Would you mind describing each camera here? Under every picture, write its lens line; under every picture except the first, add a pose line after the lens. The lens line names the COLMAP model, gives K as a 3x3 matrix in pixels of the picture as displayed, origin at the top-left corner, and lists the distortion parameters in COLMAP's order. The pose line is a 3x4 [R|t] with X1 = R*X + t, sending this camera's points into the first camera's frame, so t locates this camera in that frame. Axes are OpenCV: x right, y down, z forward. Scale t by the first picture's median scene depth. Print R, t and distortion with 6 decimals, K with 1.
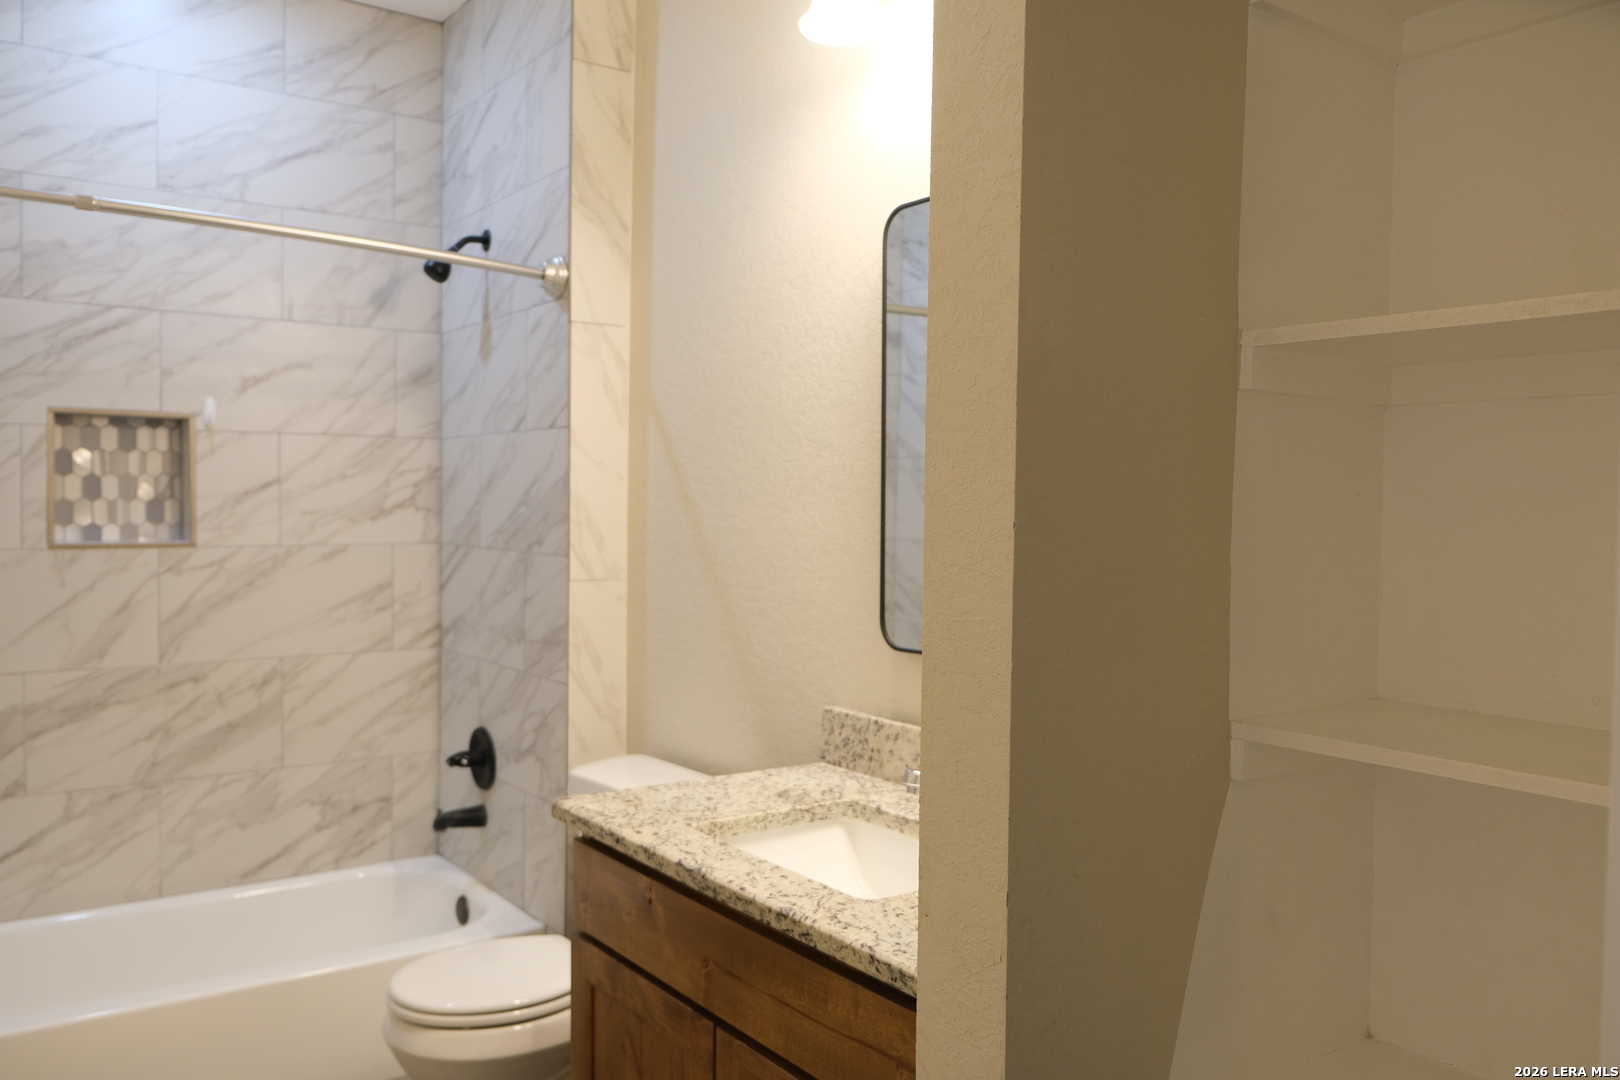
lens RADIAL K [[1238.3, 0, 780.0], [0, 1238.3, 531.7], [0, 0, 1]] dist [-0.024359, 0.021331]
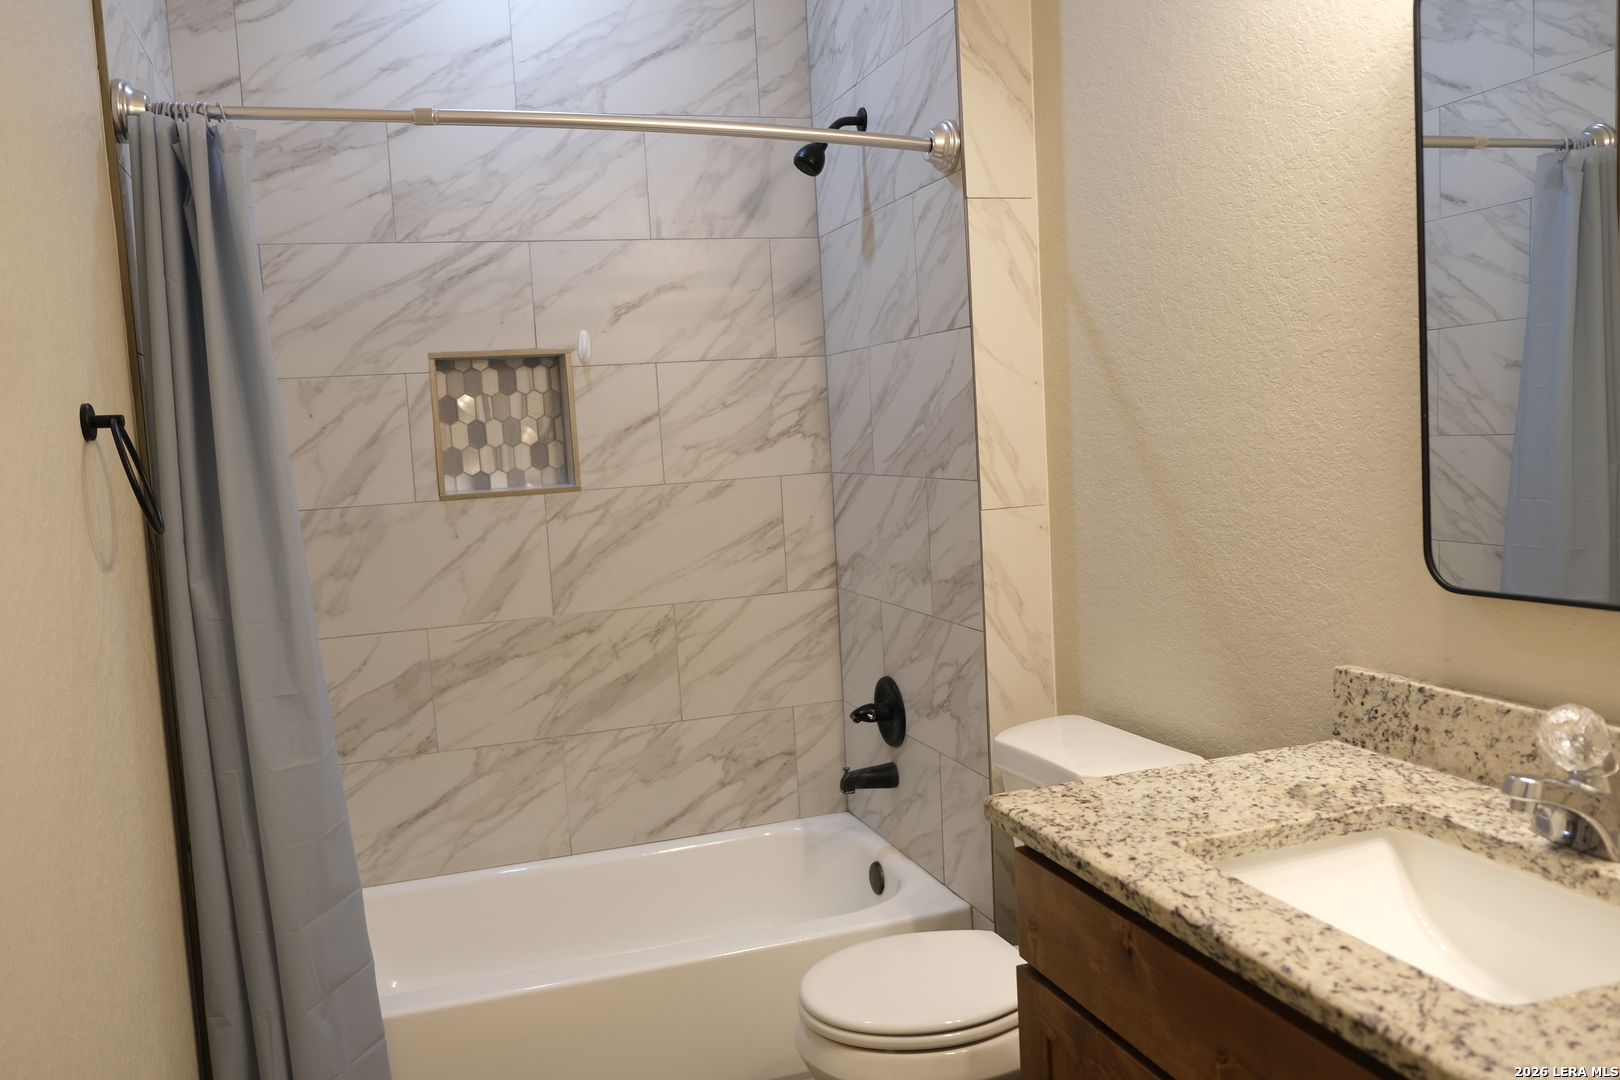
lens RADIAL K [[1238.3, 0, 780.0], [0, 1238.3, 531.7], [0, 0, 1]] dist [-0.024359, 0.021331]
pose [[0.950179, -0.038272, -0.309348, -0.038568], [0.058833, 0.996616, 0.057410, -0.001702], [0.306104, -0.072750, 0.949214, 0.151162]]
